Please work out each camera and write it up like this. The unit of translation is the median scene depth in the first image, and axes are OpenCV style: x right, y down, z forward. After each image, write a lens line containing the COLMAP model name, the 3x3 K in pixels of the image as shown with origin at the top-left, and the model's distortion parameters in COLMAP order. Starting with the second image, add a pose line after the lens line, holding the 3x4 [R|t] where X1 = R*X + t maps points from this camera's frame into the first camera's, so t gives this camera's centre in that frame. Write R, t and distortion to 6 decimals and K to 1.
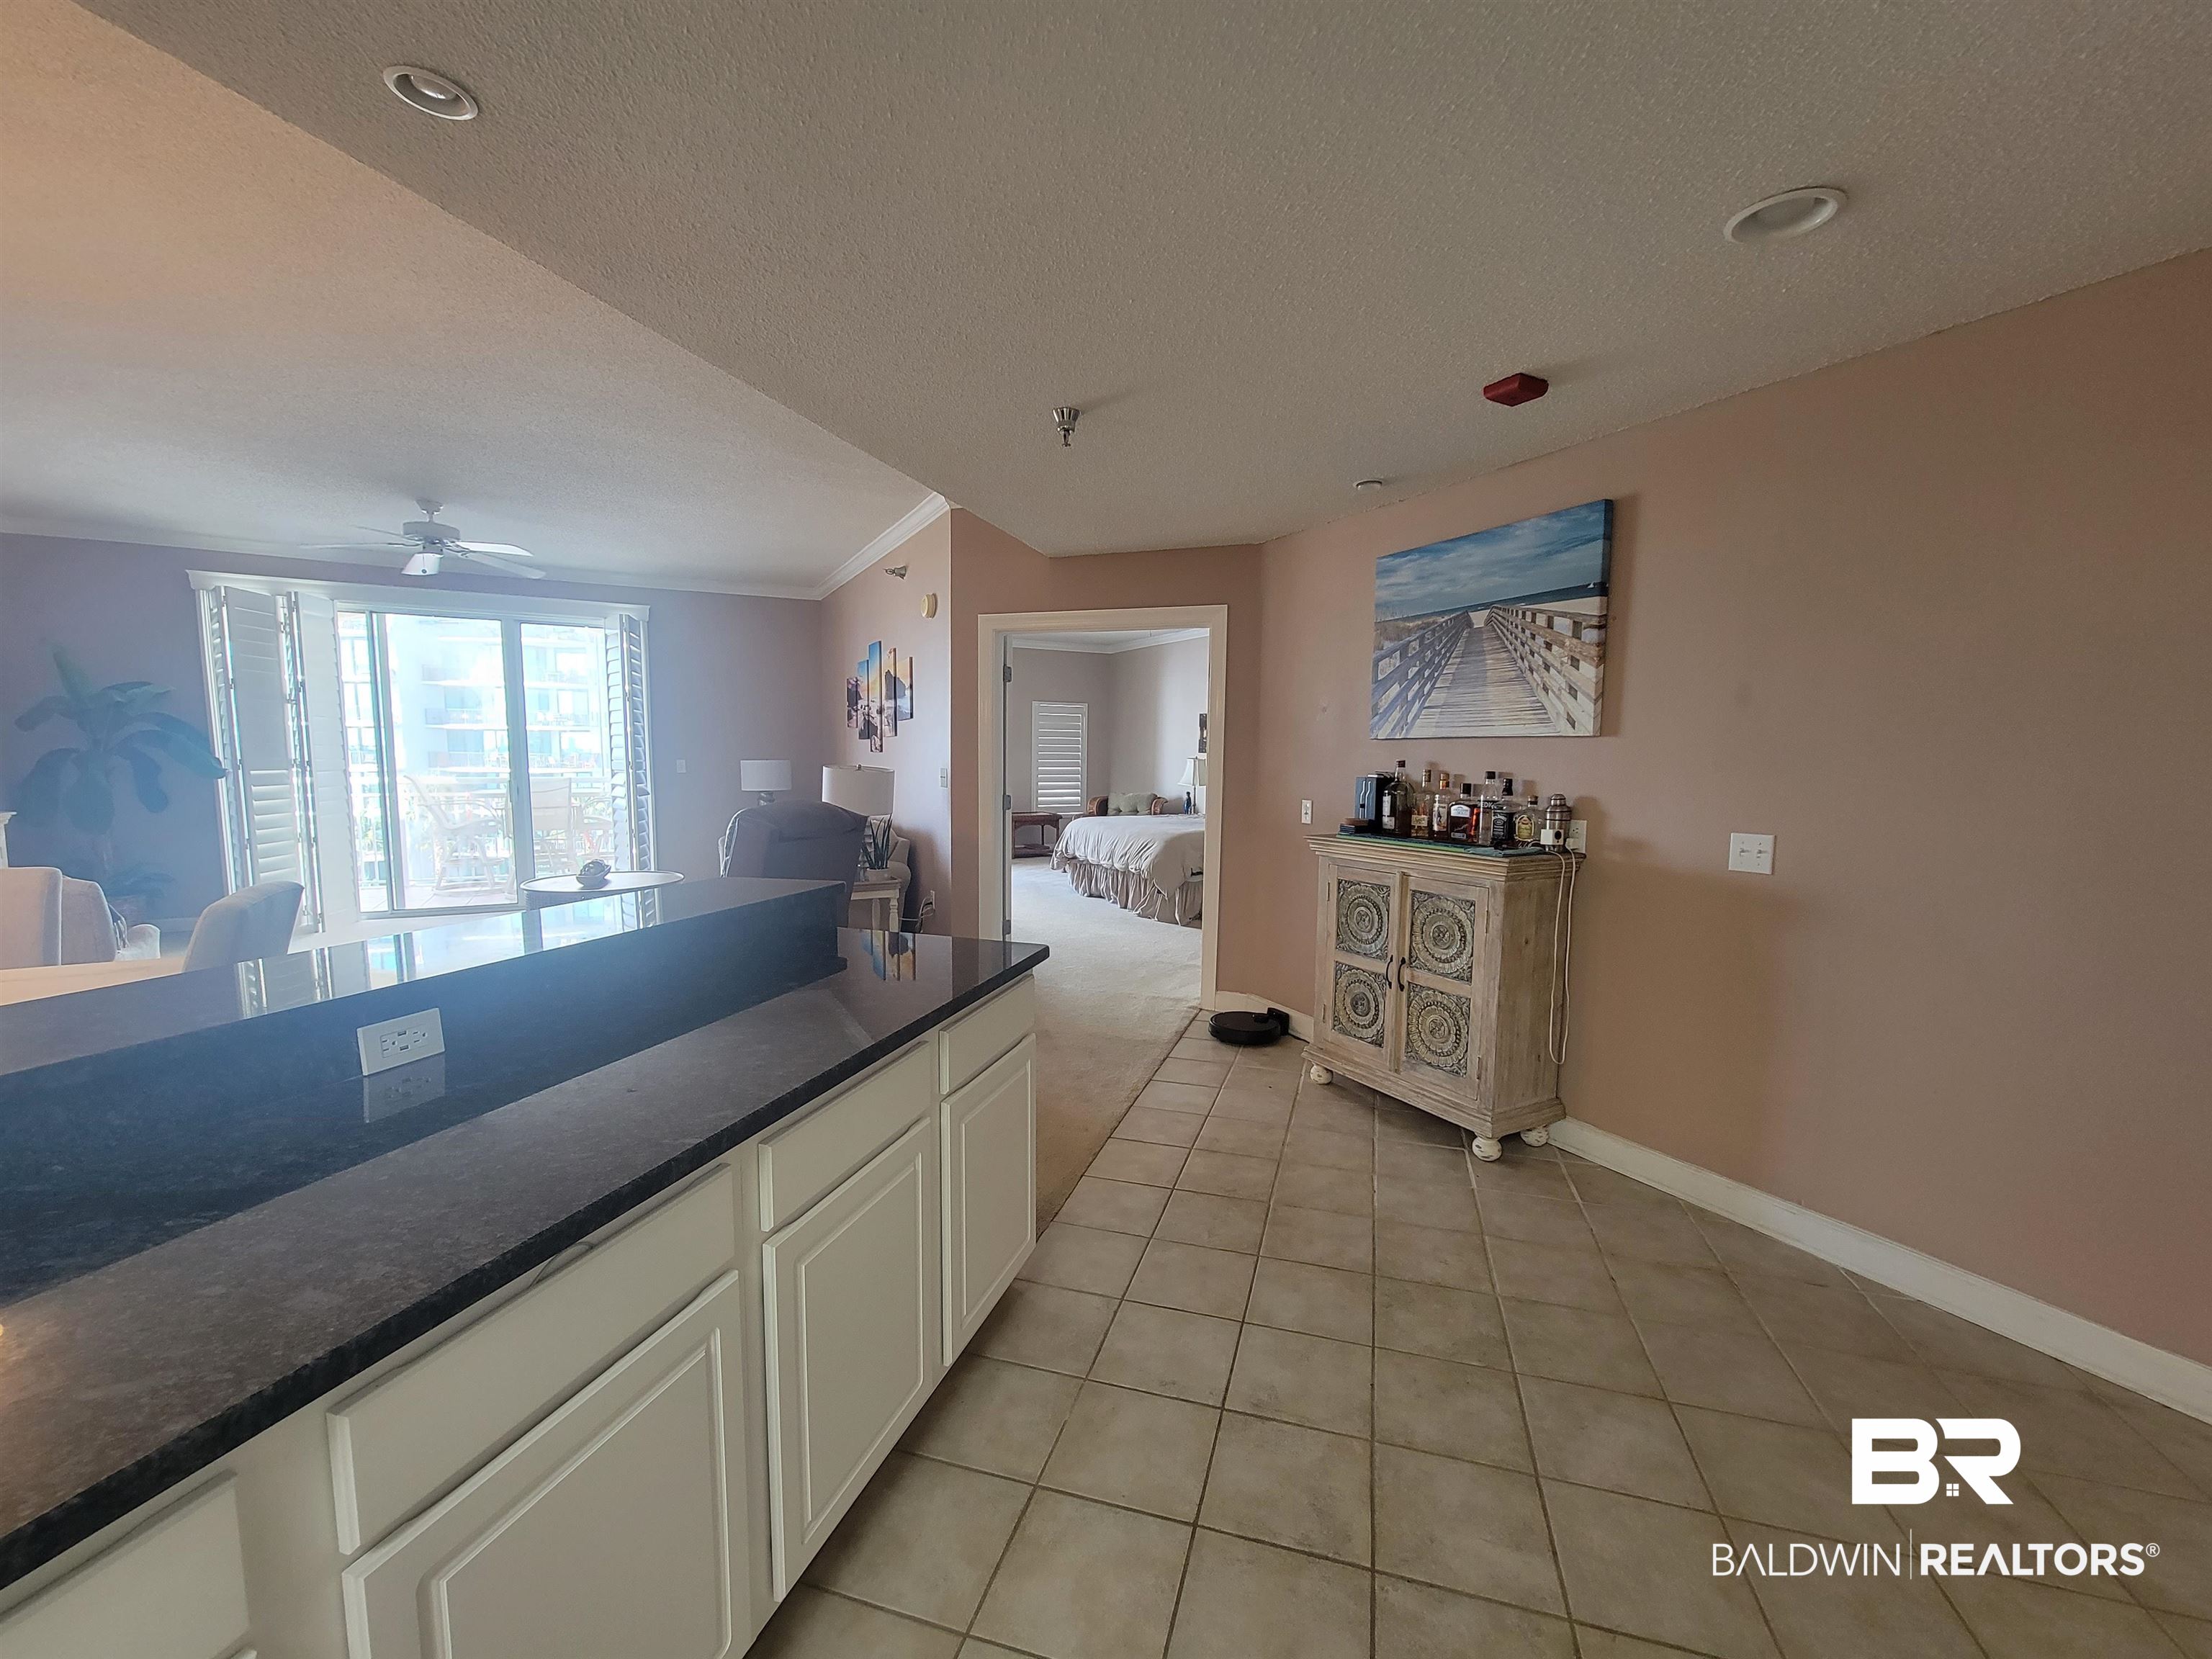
lens RADIAL K [[901.6, 0, 1106.0], [0, 901.6, 853.1], [0, 0, 1]] dist [-0.002155, -0.002332]
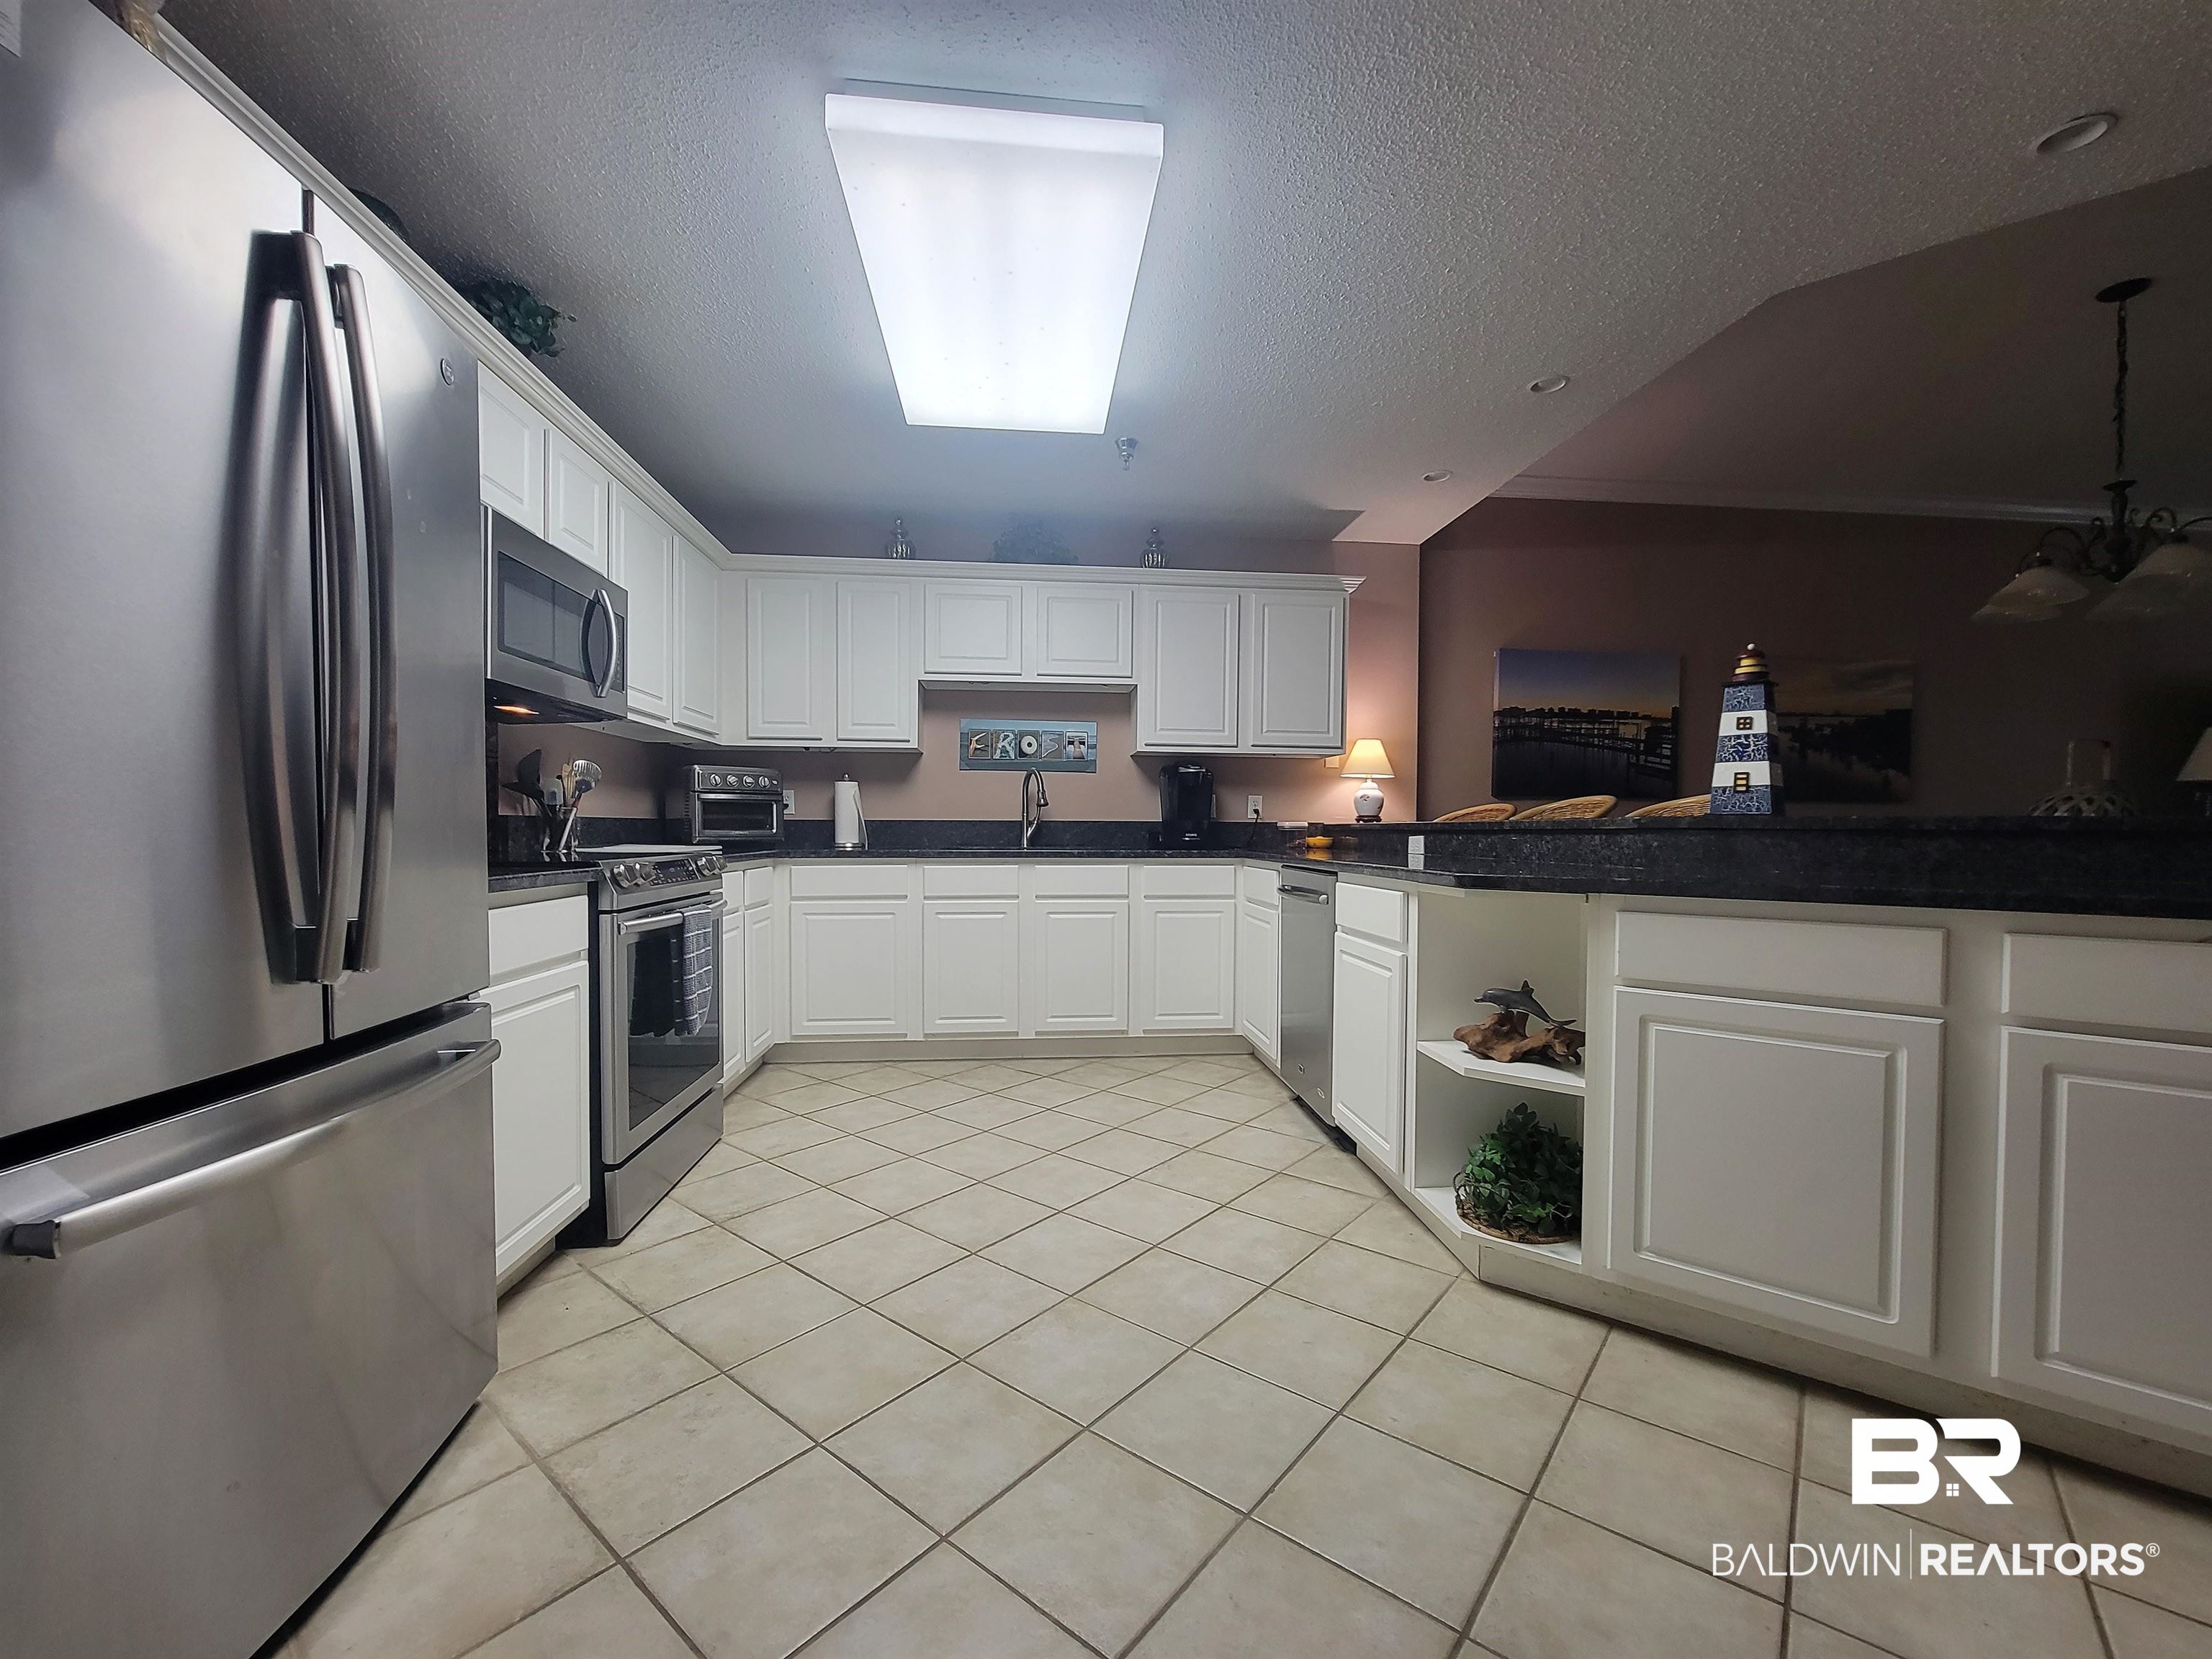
lens RADIAL K [[901.6, 0, 1110.4], [0, 901.6, 850.8], [0, 0, 1]] dist [-0.002155, -0.002332]
pose [[-0.394401, 0.004962, -0.918925, 0.294993], [-0.113740, 0.992032, 0.054174, 0.102556], [0.911872, 0.125885, -0.390694, -0.001114]]
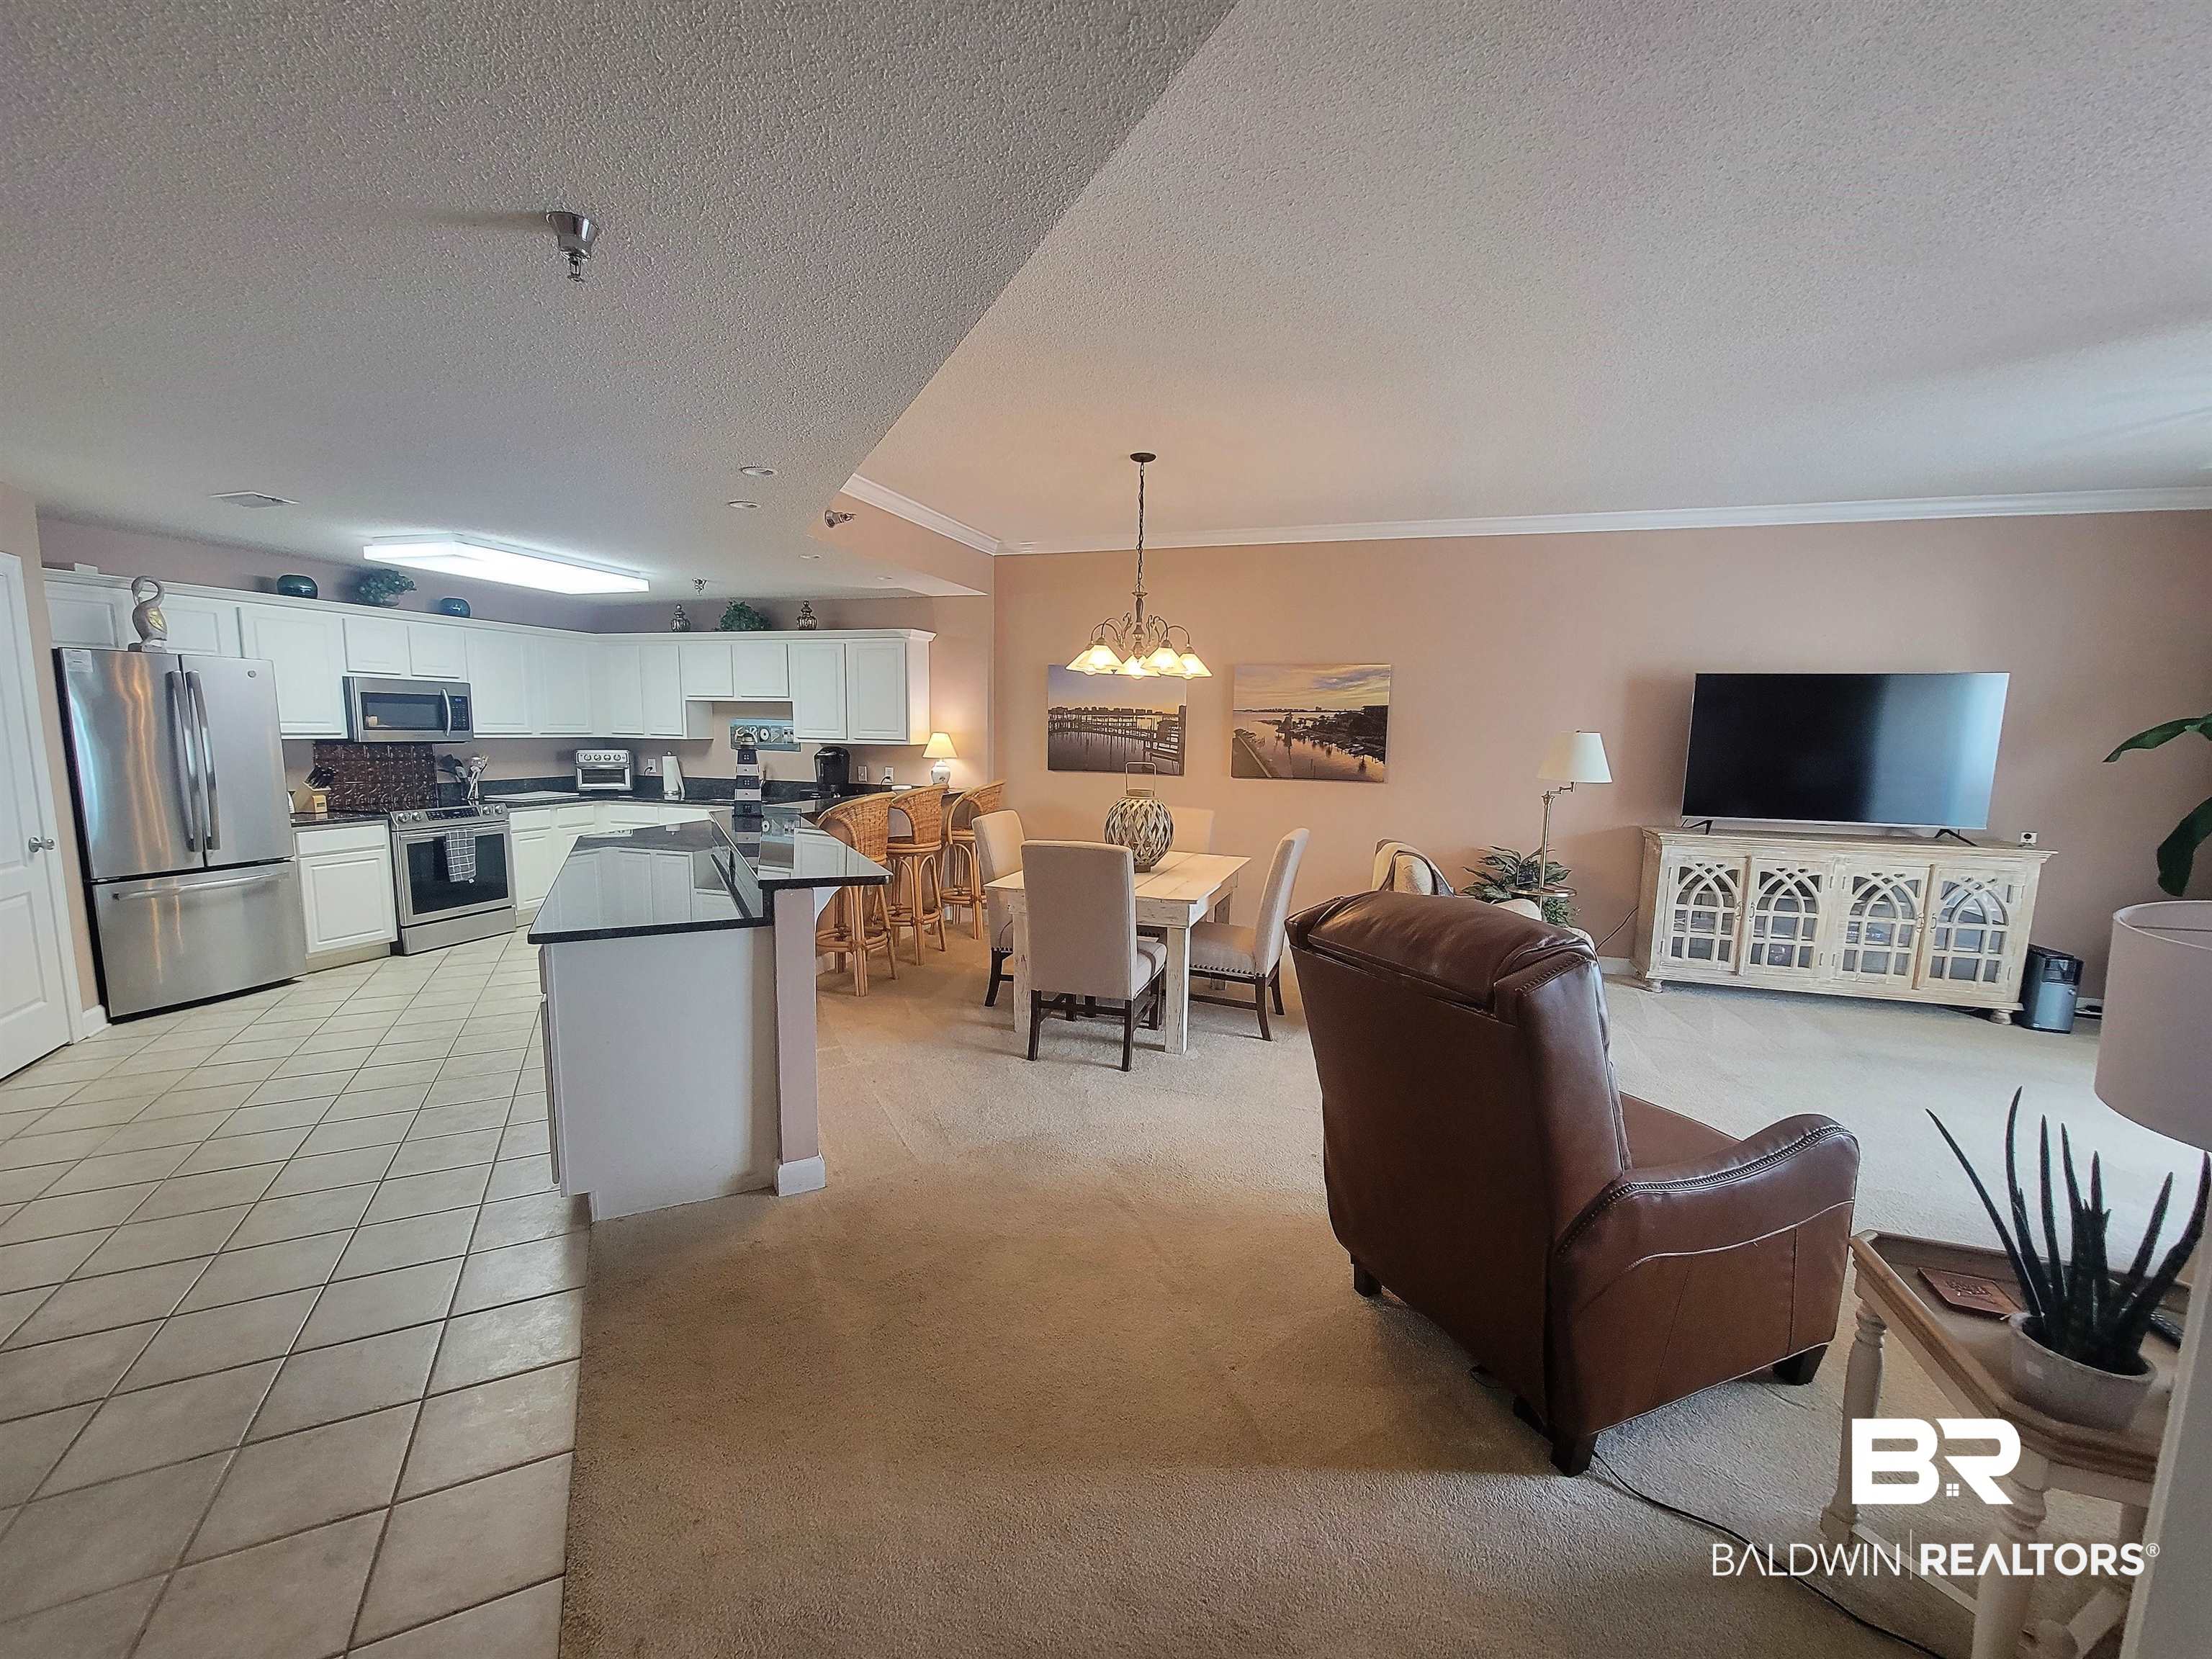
lens RADIAL K [[901.6, 0, 1119.6], [0, 901.6, 844.0], [0, 0, 1]] dist [-0.002155, -0.002332]
pose [[-0.729065, 0.063748, -0.681469, 0.063052], [-0.102980, 0.974103, 0.201294, -0.172492], [0.676653, 0.216934, -0.703620, 1.252348]]
